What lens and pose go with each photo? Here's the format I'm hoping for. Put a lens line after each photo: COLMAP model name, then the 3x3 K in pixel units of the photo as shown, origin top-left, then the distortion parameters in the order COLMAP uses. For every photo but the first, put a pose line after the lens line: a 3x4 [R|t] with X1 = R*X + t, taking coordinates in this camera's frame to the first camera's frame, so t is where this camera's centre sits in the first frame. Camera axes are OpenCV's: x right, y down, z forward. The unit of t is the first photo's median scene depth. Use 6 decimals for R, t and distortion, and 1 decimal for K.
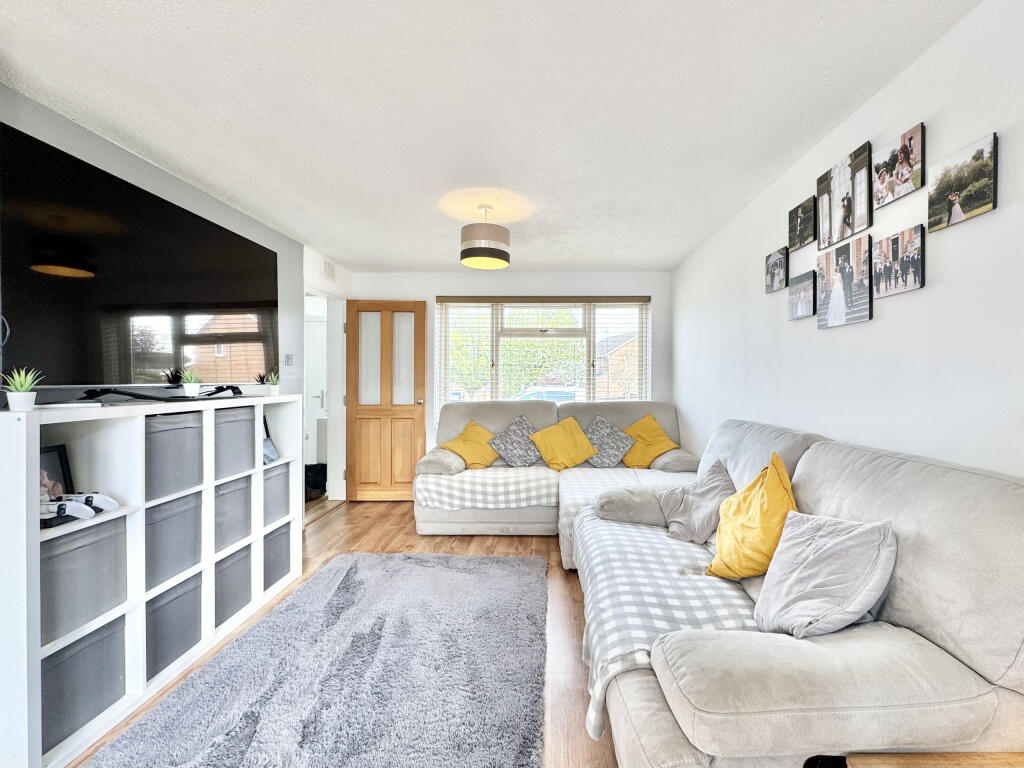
lens RADIAL K [[444.2, 0, 542.8], [0, 444.2, 379.3], [0, 0, 1]] dist [-0.001537, 0.000211]
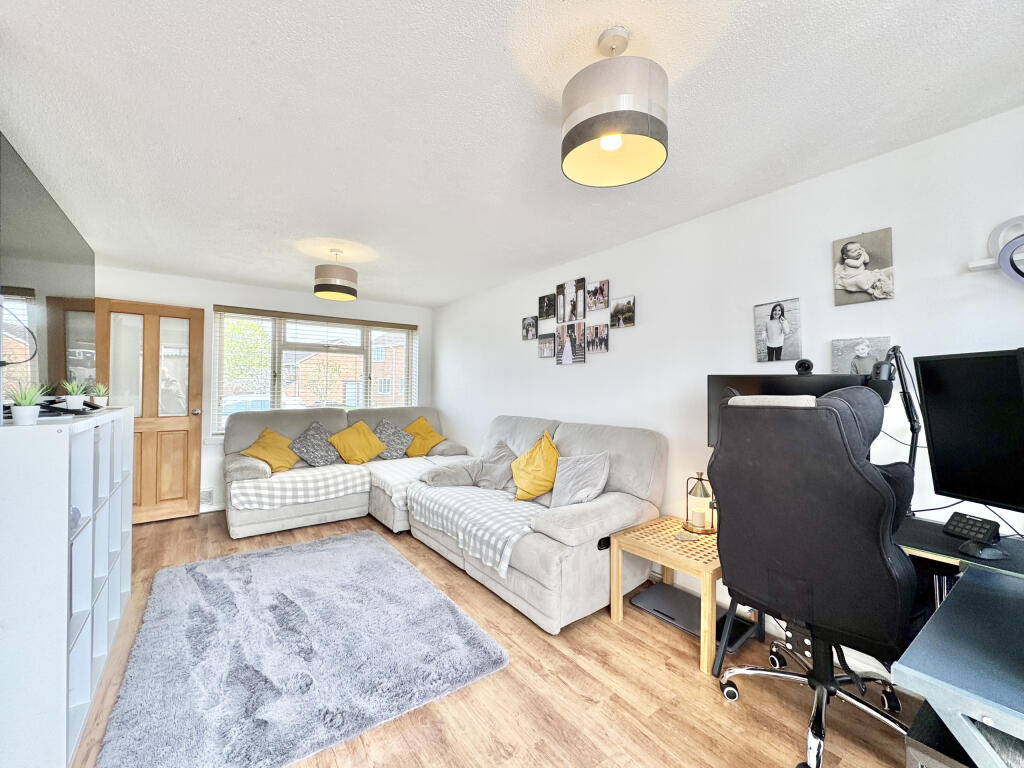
lens RADIAL K [[410.0, 0, 512.0], [0, 410.0, 384.0], [0, 0, 1]] dist [-0.000454, 0.000124]
pose [[0.799222, 0.010593, 0.600943, -0.478604], [-0.004772, 0.999925, -0.011280, -0.008322], [-0.601017, 0.006148, 0.799212, -0.231653]]
